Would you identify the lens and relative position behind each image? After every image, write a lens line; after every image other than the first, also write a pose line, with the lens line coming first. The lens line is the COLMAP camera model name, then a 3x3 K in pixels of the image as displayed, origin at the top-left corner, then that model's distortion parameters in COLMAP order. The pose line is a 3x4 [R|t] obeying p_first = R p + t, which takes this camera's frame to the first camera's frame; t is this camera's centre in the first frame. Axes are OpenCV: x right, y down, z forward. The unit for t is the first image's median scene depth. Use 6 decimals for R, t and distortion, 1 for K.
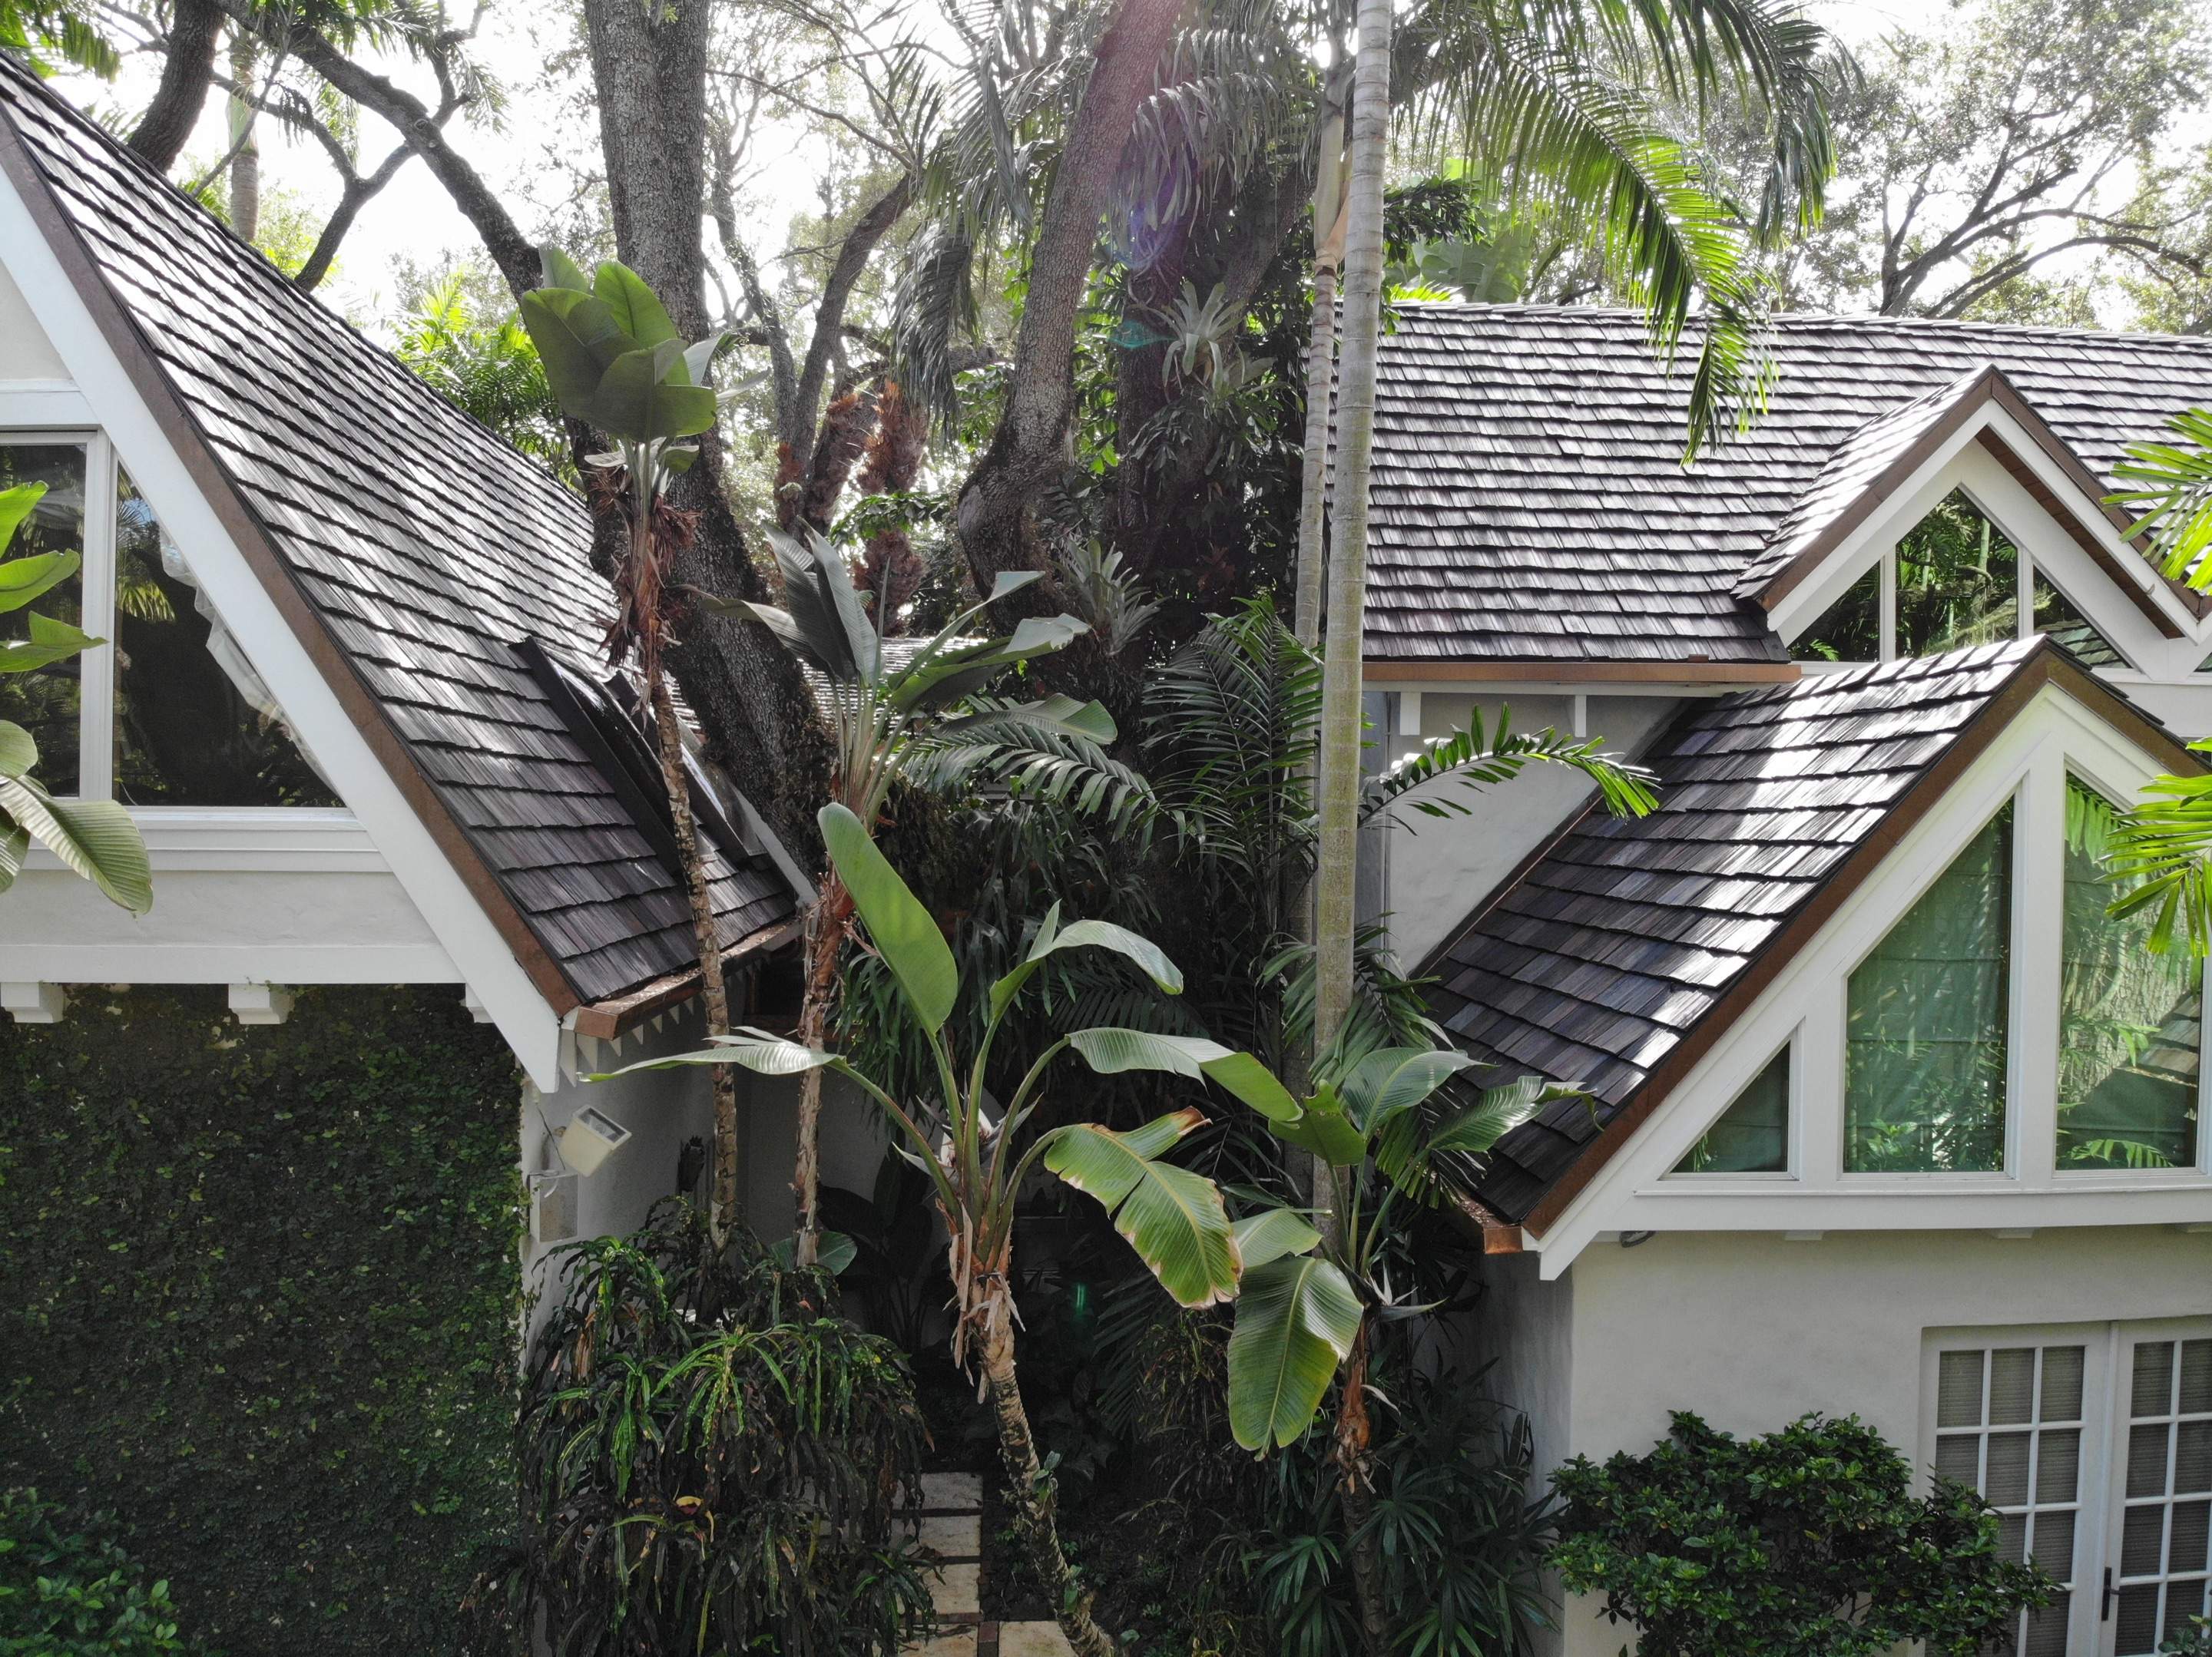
lens RADIAL K [[1703.5, 0, 1069.0], [0, 1703.5, 855.7], [0, 0, 1]] dist [-0.008613, -0.070586]
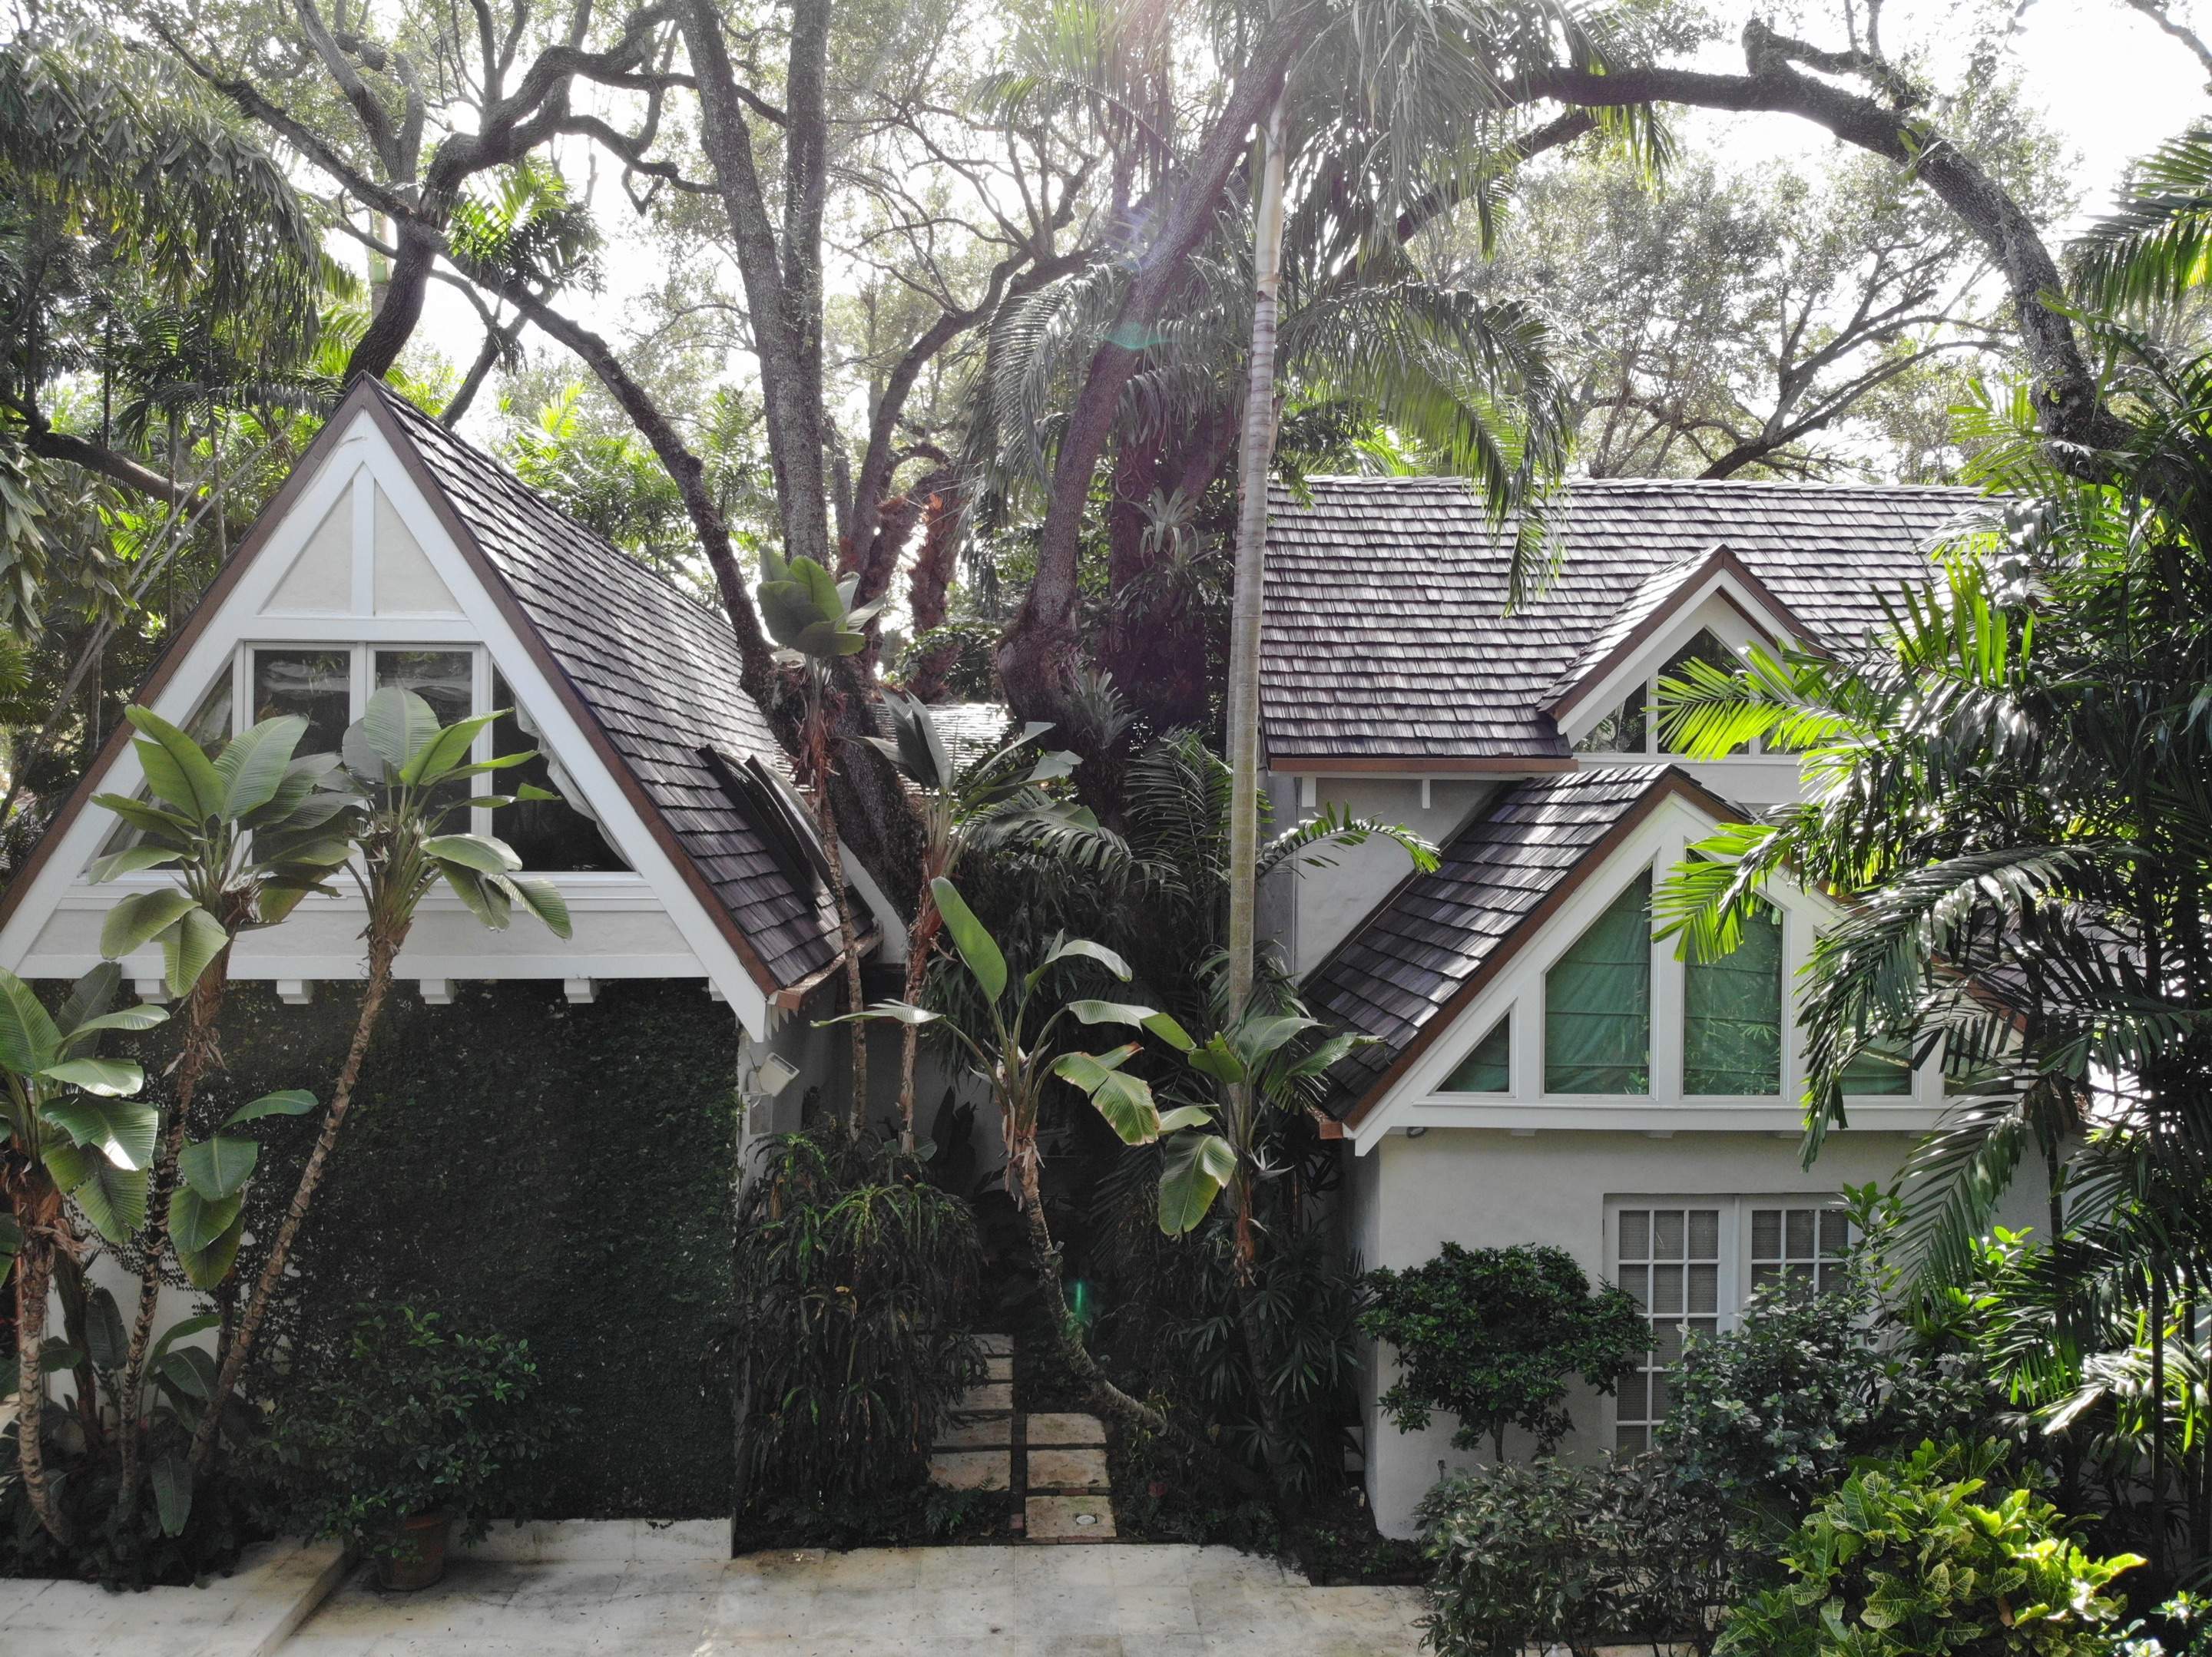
lens RADIAL K [[1915.4, 0, 1077.2], [0, 1915.4, 818.5], [0, 0, 1]] dist [0.129439, -0.356305]
pose [[0.999973, -0.001540, -0.007245, 0.014852], [0.001440, 0.999905, -0.013740, -0.038724], [0.007266, 0.013729, 0.999879, -0.634888]]
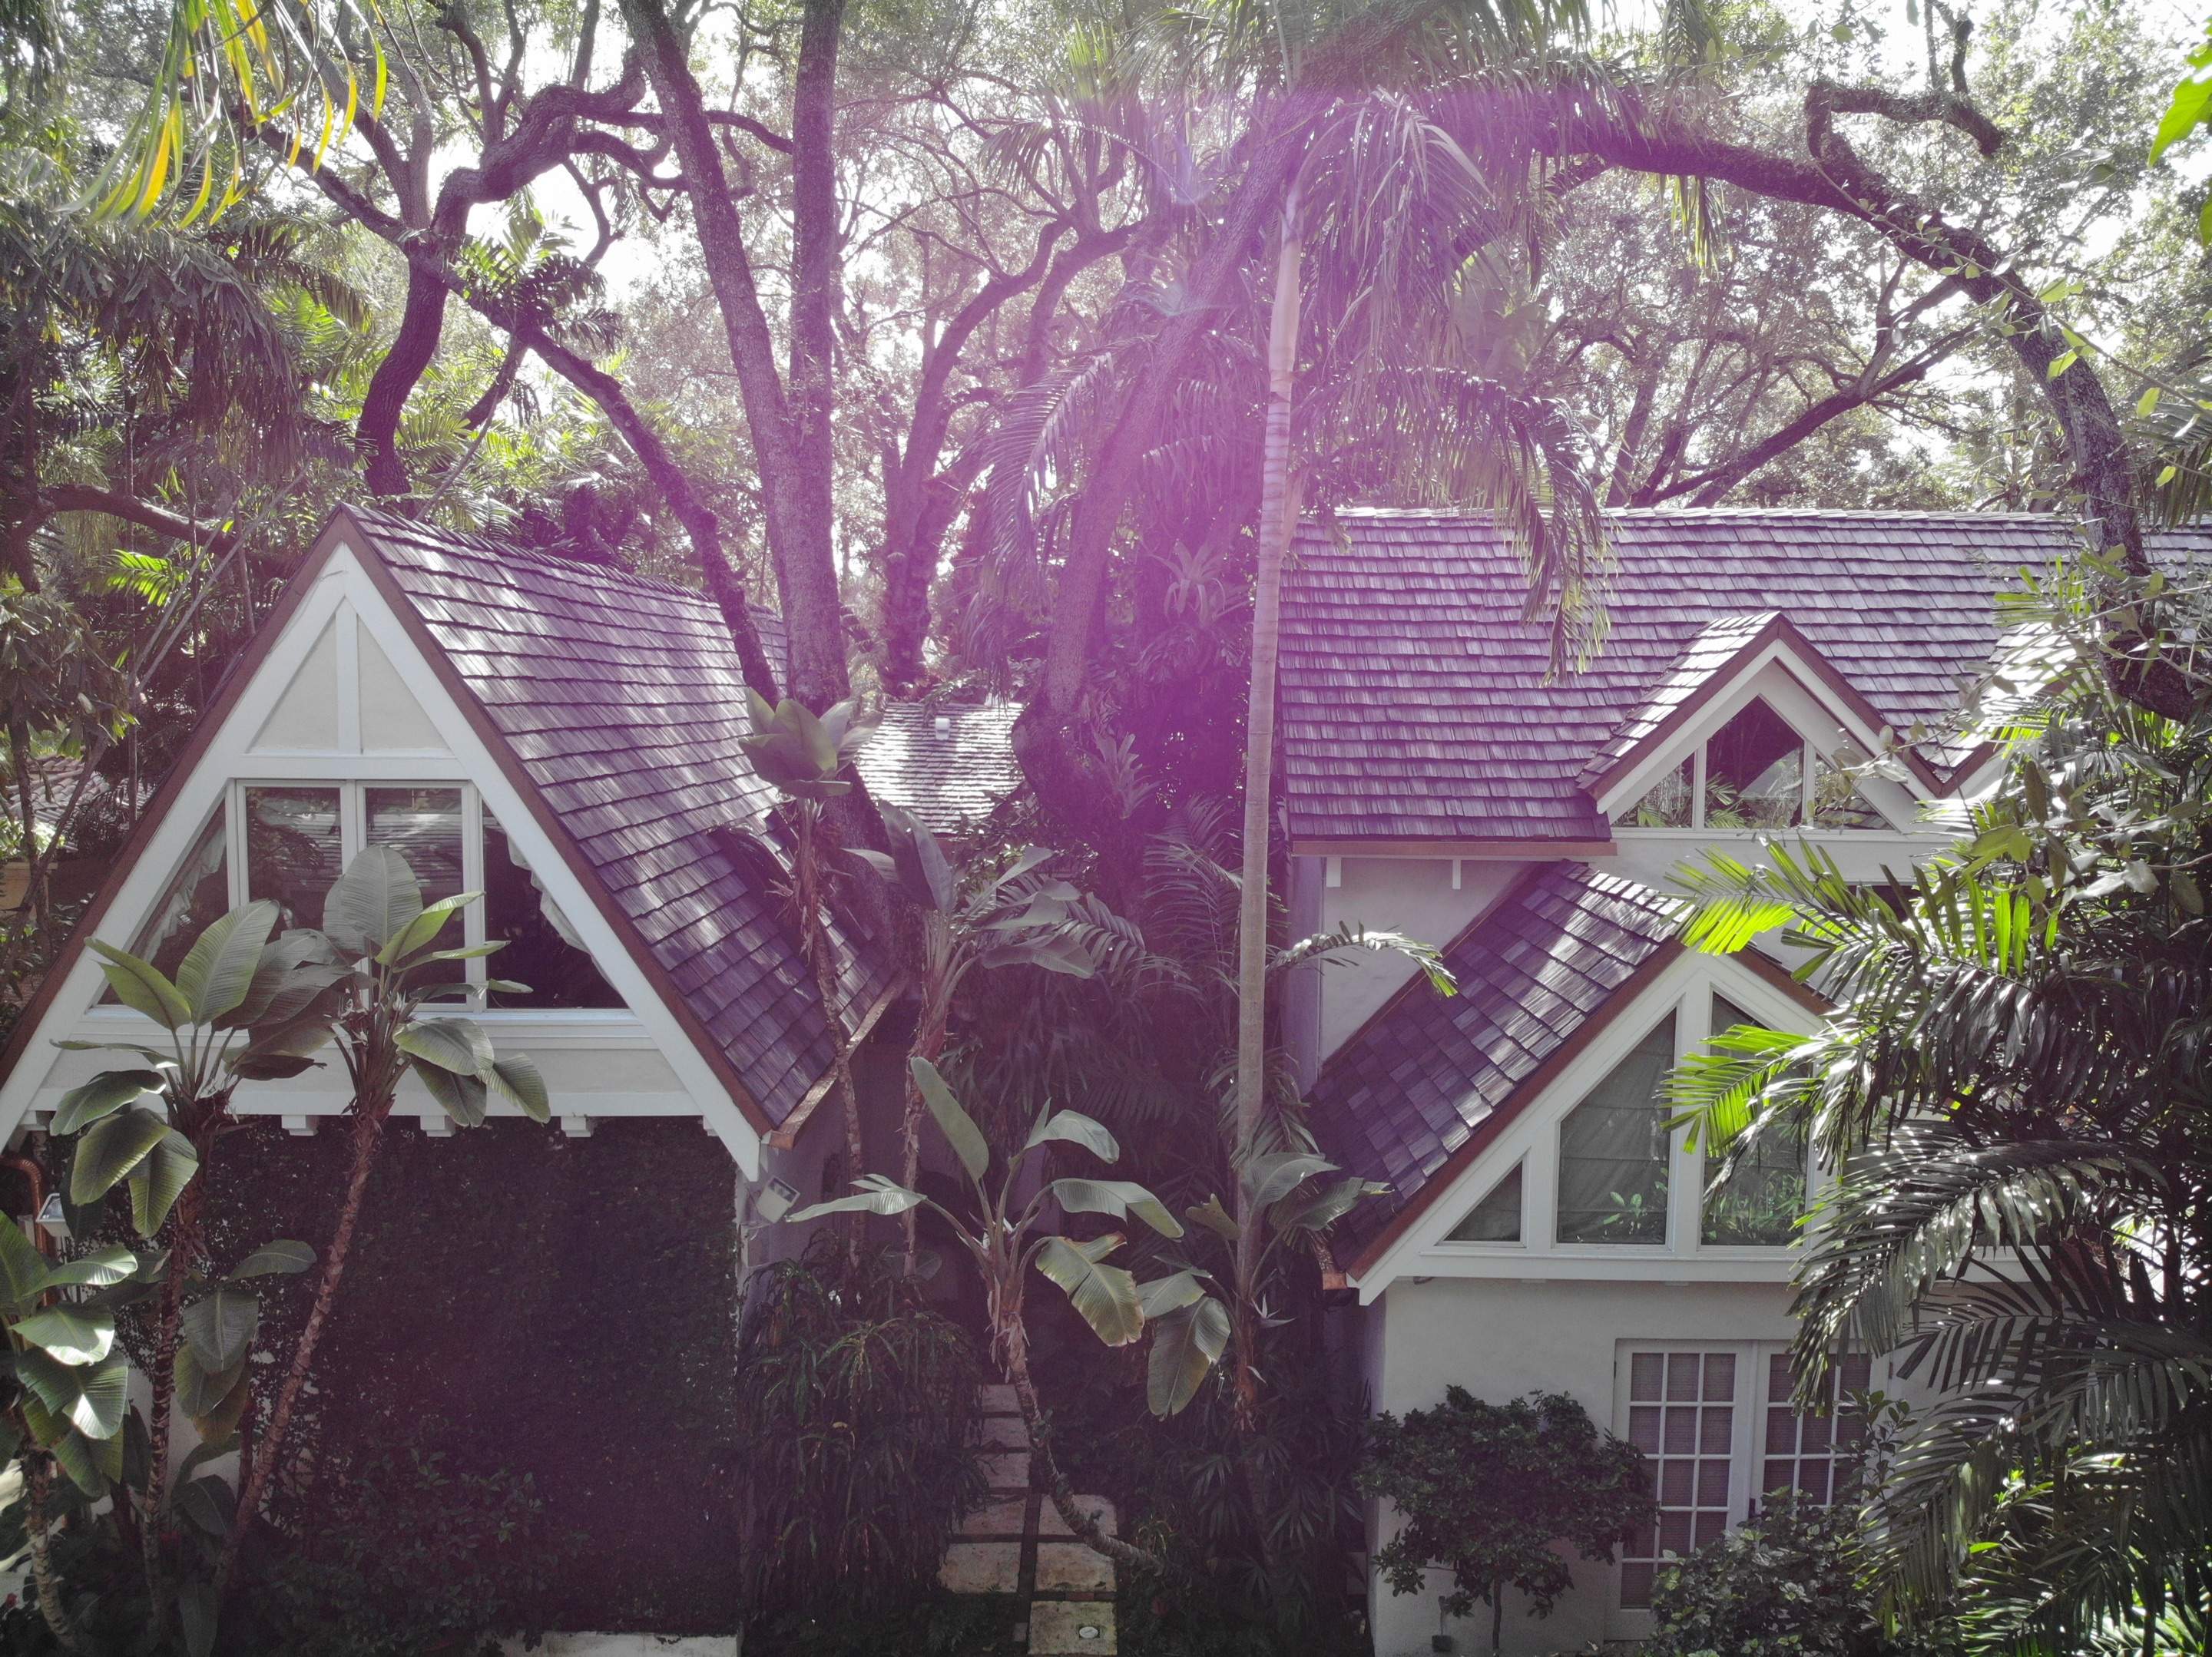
lens RADIAL K [[1877.8, 0, 1069.7], [0, 1877.8, 784.6], [0, 0, 1]] dist [0.111936, -0.323141]
pose [[0.997270, 0.003099, -0.073782, 0.096652], [0.003349, 0.996193, 0.087108, -0.288839], [0.073772, -0.087117, 0.993463, -0.551154]]
